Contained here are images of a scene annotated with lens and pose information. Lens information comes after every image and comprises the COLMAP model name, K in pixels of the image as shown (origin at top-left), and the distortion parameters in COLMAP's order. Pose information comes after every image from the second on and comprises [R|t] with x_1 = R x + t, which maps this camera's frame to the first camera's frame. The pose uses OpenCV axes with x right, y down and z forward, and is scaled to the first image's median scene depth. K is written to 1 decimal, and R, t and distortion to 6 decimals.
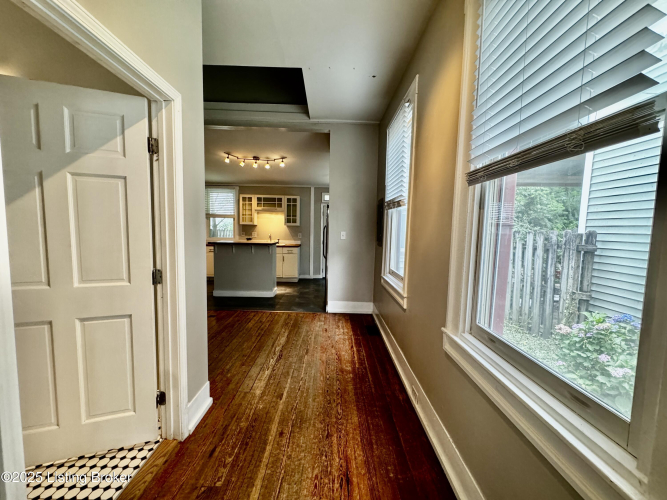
lens RADIAL K [[262.0, 0, 330.8], [0, 262.0, 248.8], [0, 0, 1]] dist [-0.002764, 0.000067]
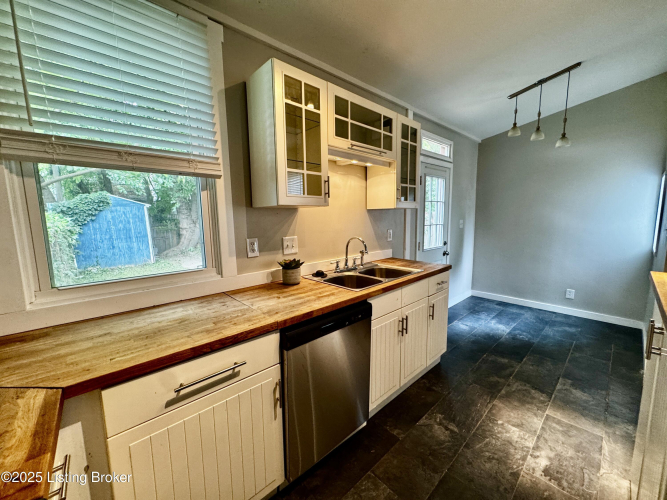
lens RADIAL K [[262.0, 0, 331.3], [0, 262.0, 251.0], [0, 0, 1]] dist [-0.002764, 0.000067]
pose [[0.749699, -0.115818, 0.651565, -0.517858], [0.078221, 0.993173, 0.086537, -0.079586], [-0.657140, -0.013911, 0.753641, 0.906857]]
